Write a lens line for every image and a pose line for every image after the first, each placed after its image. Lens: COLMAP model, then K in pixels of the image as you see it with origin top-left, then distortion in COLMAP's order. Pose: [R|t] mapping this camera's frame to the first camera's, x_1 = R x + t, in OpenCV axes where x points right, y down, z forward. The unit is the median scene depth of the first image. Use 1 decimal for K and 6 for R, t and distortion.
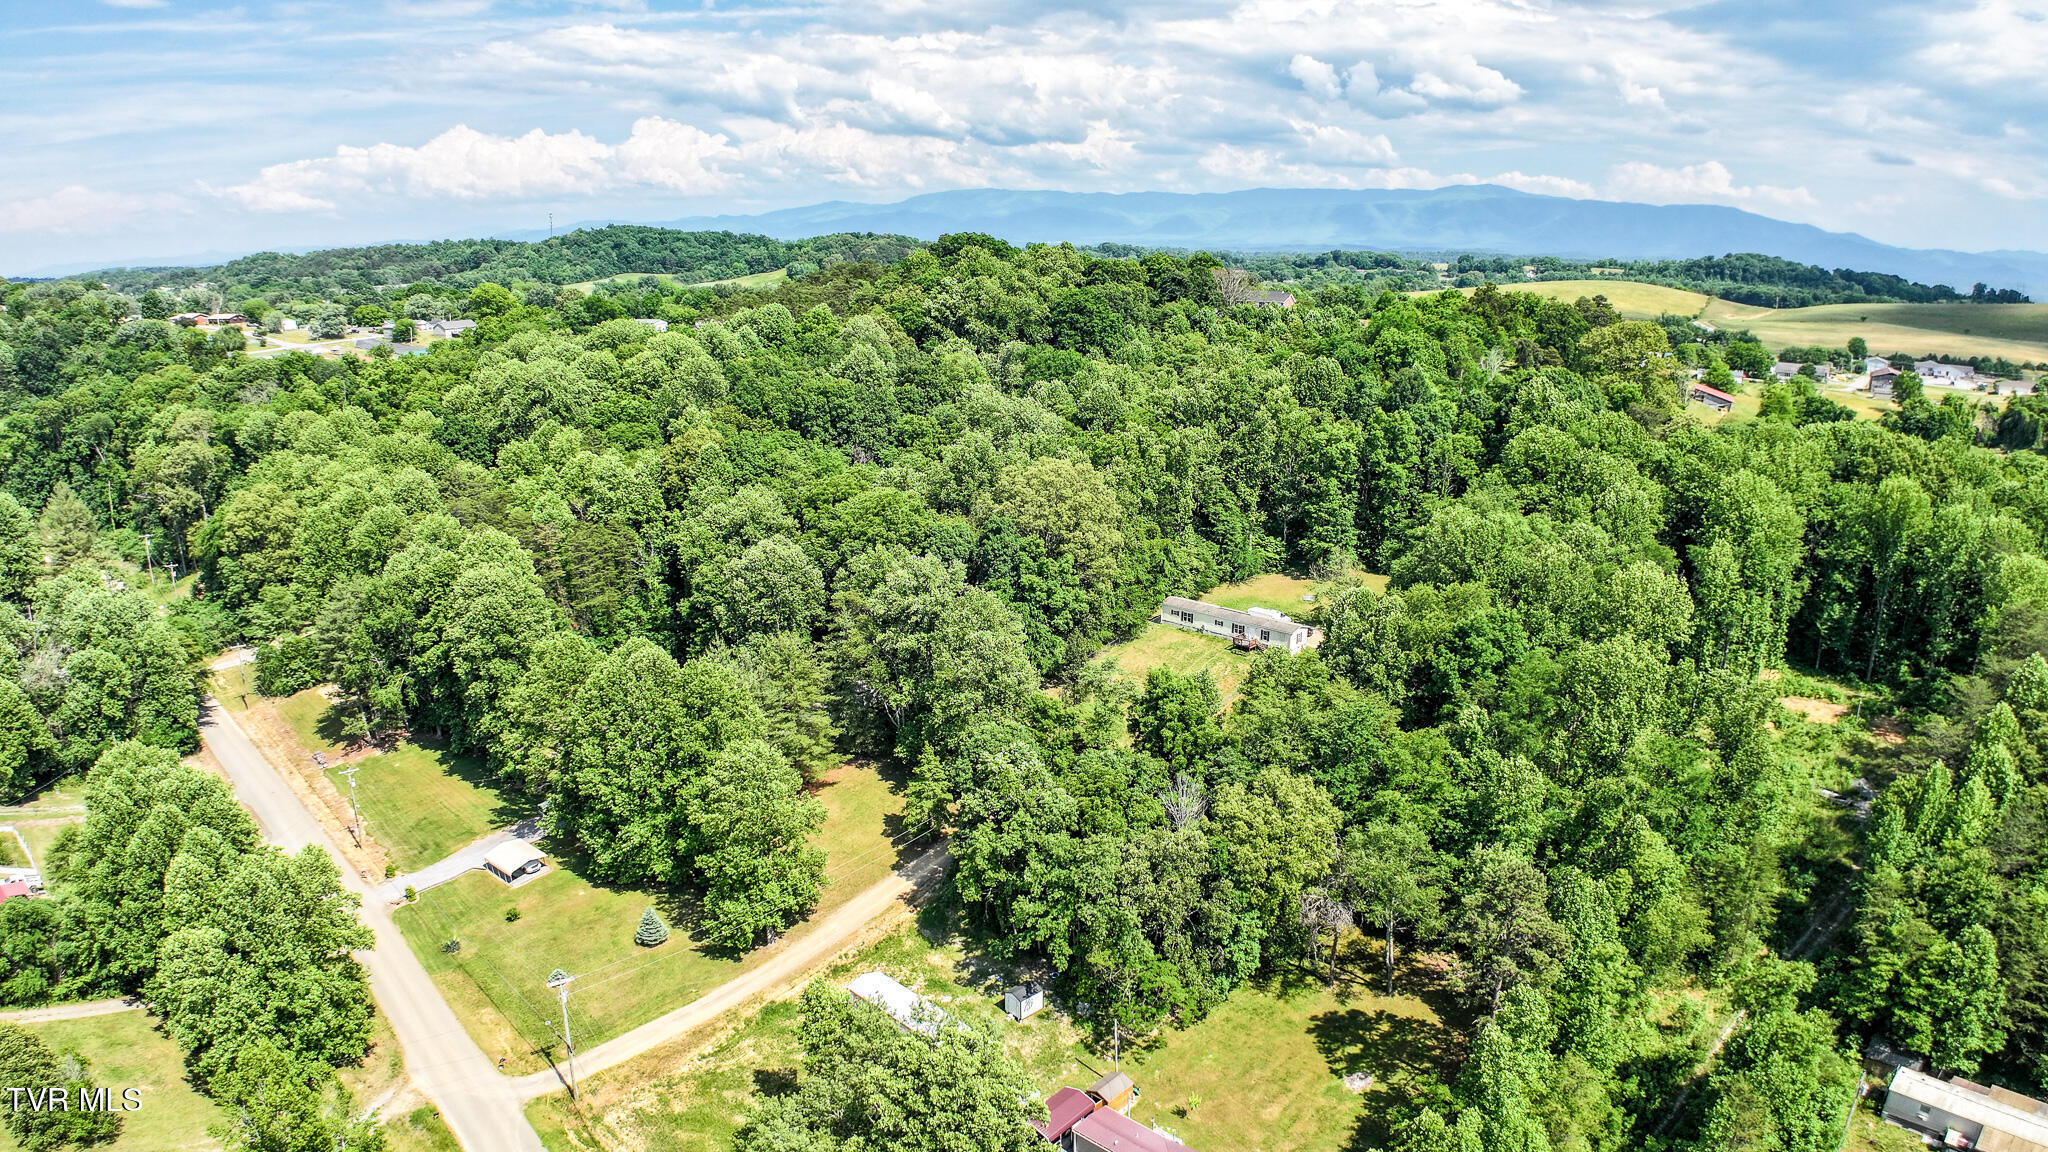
lens RADIAL K [[1279.5, 0, 1041.4], [0, 1279.5, 555.6], [0, 0, 1]] dist [-0.171034, 0.020922]
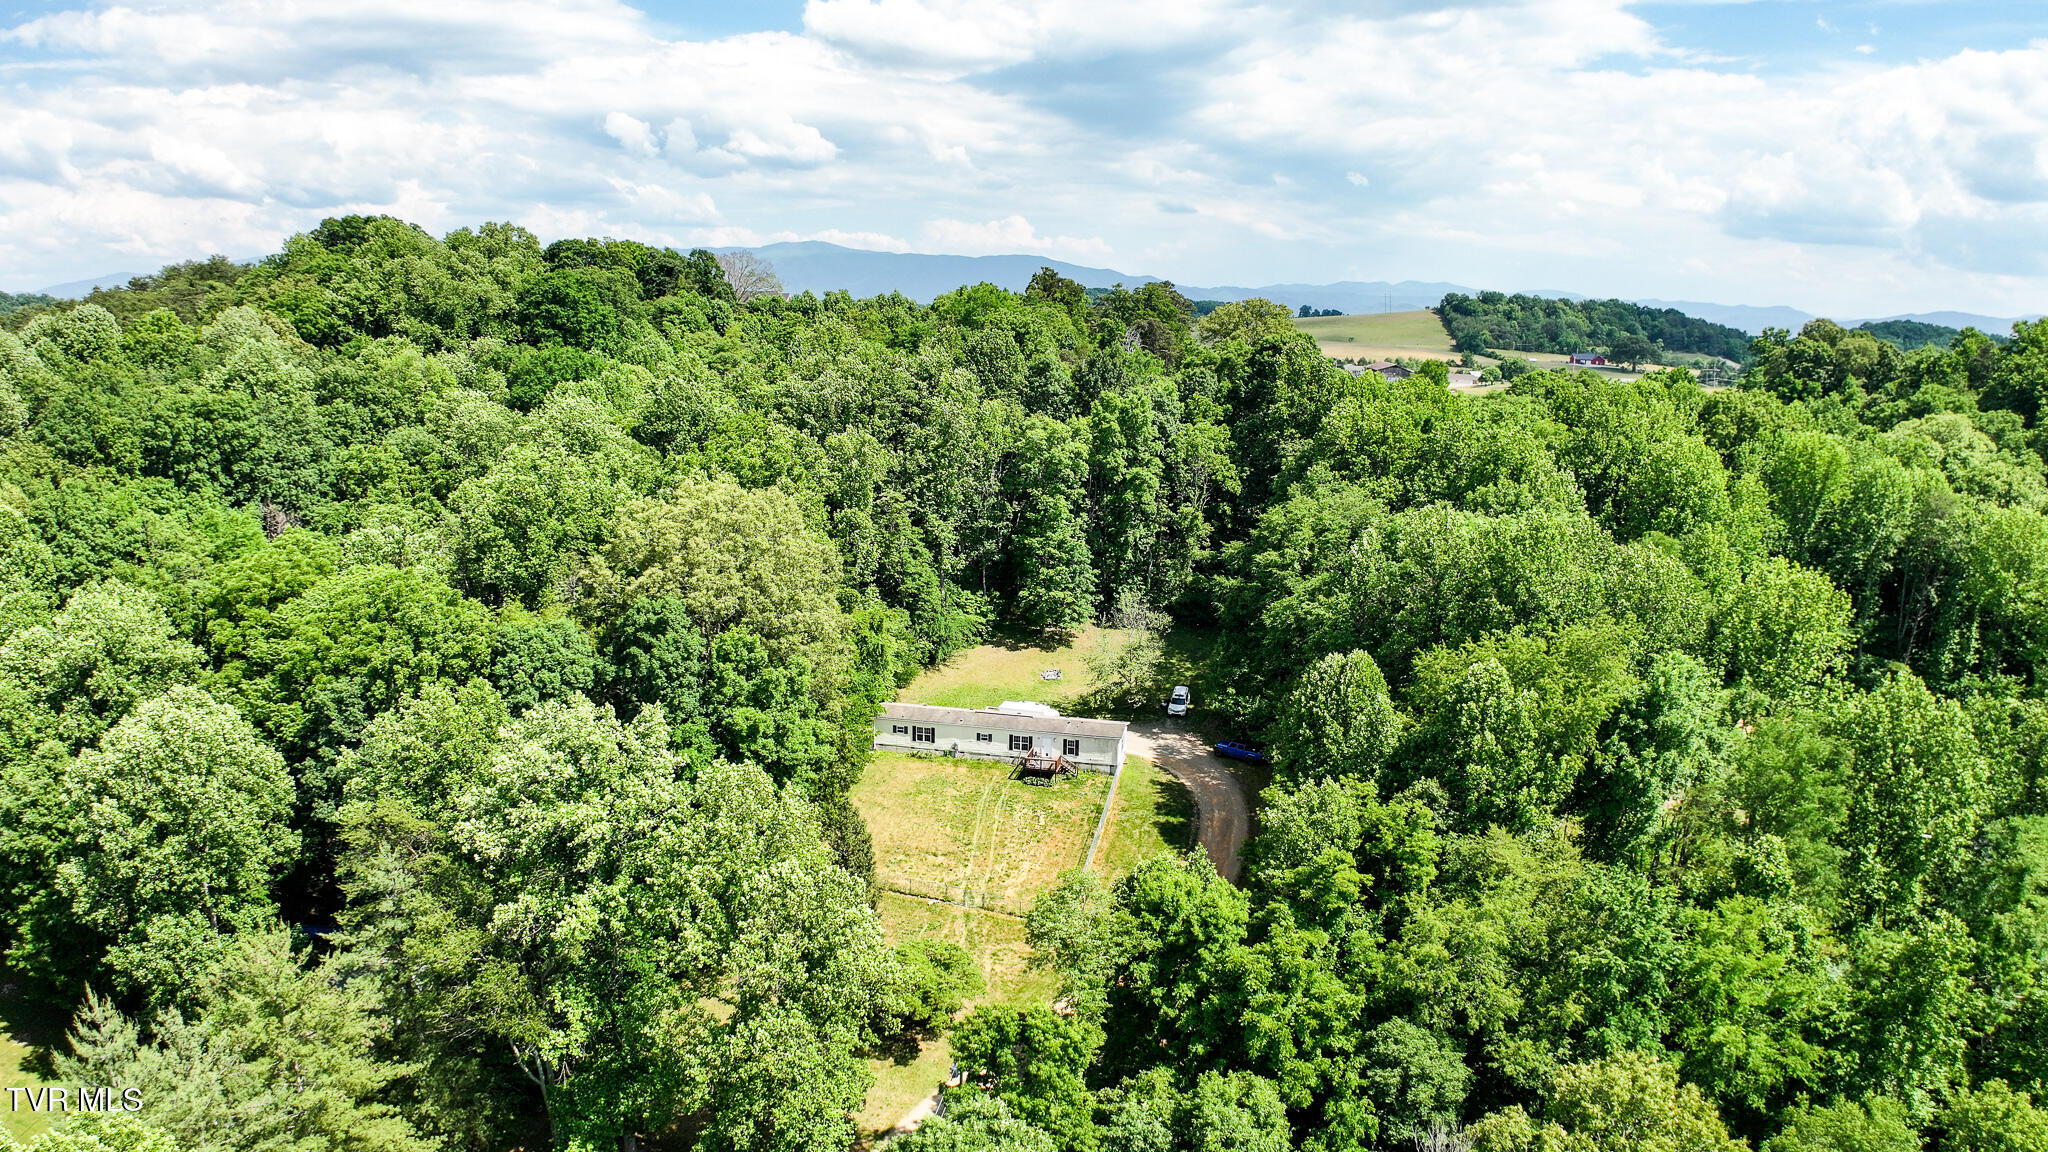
lens RADIAL K [[1279.5, 0, 1019.0], [0, 1279.5, 564.1], [0, 0, 1]] dist [-0.171034, 0.020922]
pose [[0.879071, -0.088503, 0.468404, -0.119409], [0.106732, 0.994210, -0.012456, -0.019315], [-0.464589, 0.060943, 0.883427, 0.431797]]
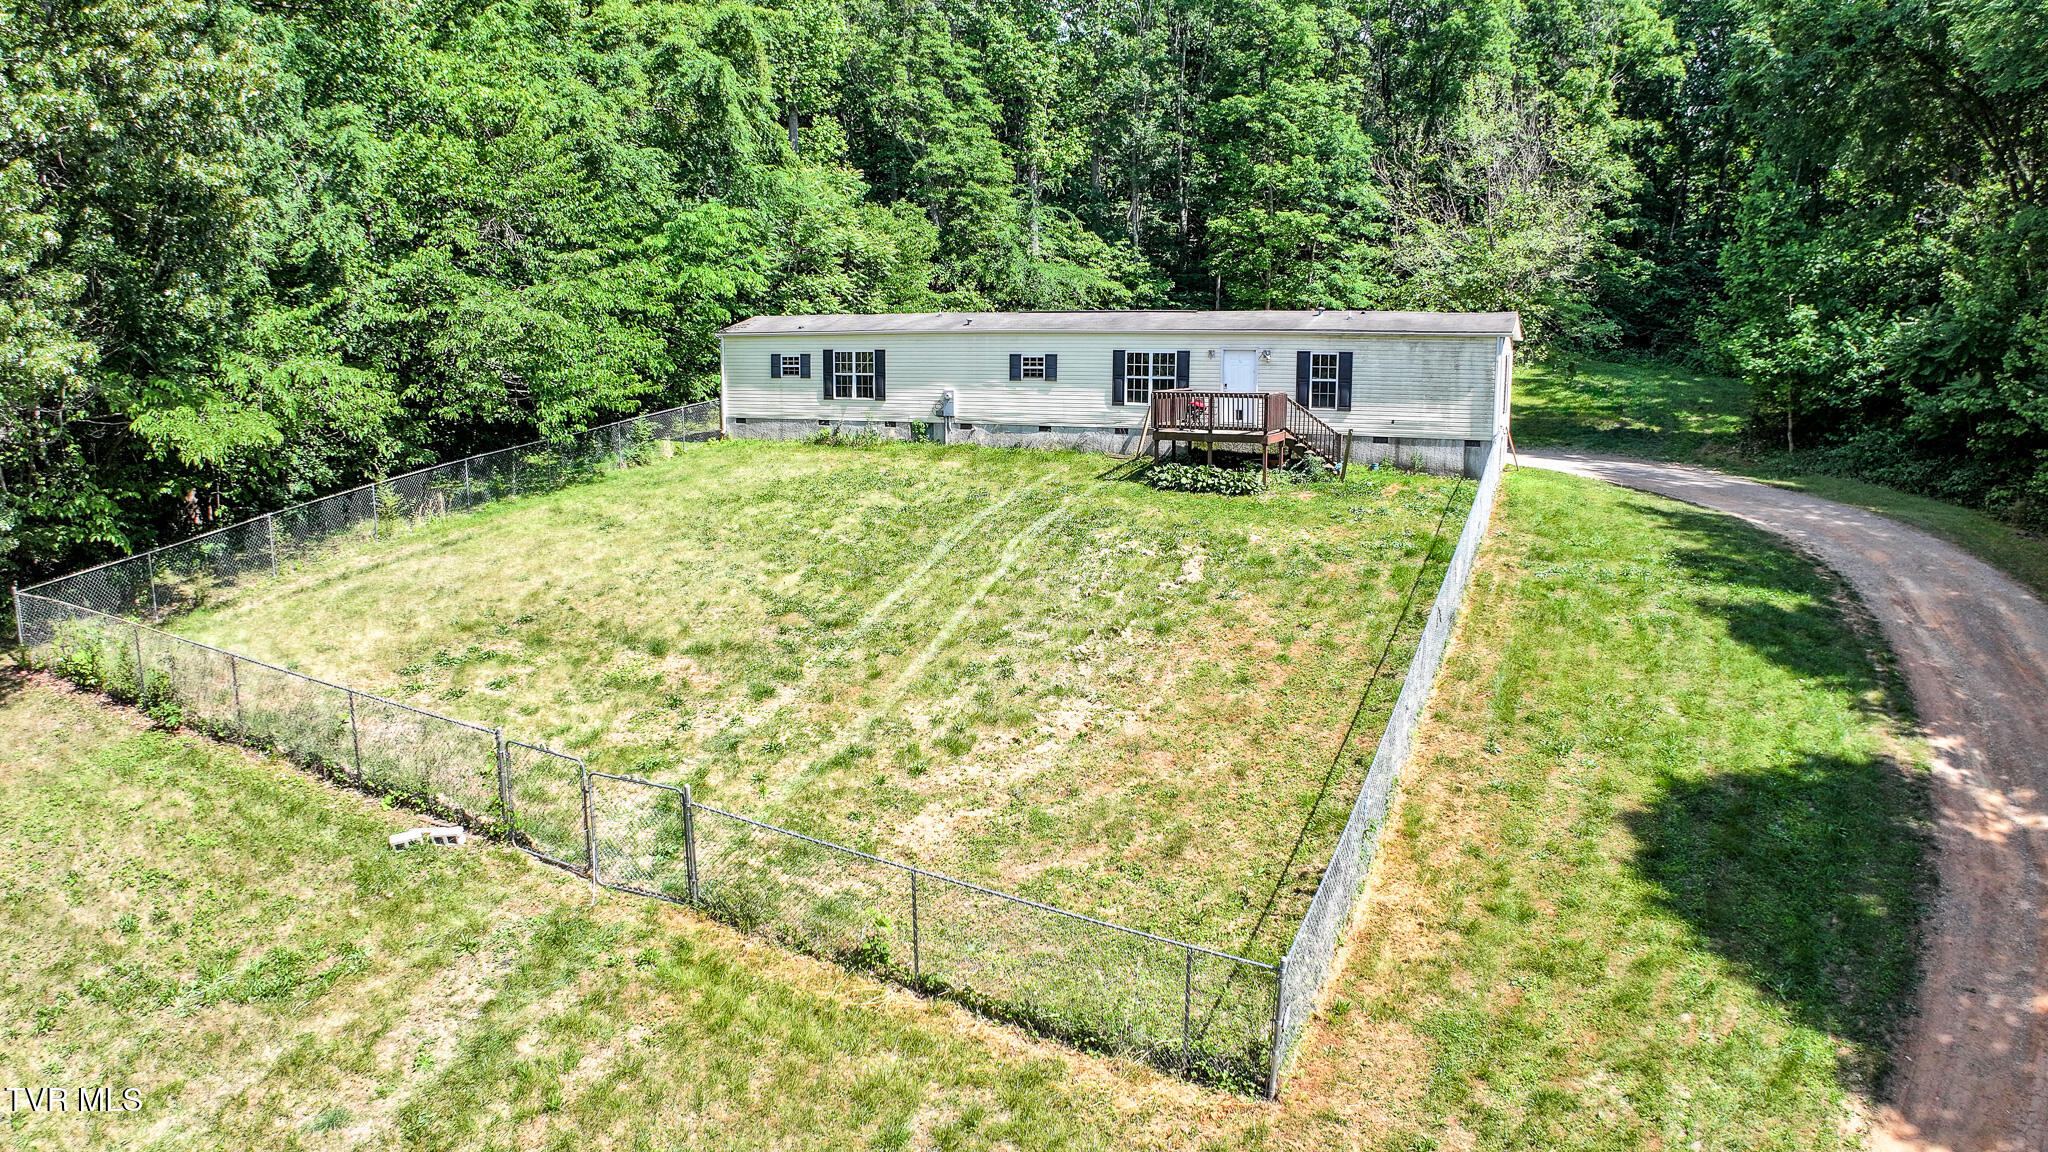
lens RADIAL K [[1279.5, 0, 1022.8], [0, 1279.5, 577.8], [0, 0, 1]] dist [-0.171034, 0.020922]
pose [[0.955644, -0.055699, 0.289209, 0.079589], [0.075572, 0.995452, -0.057997, 0.090074], [-0.284664, 0.077281, 0.955507, 0.794711]]
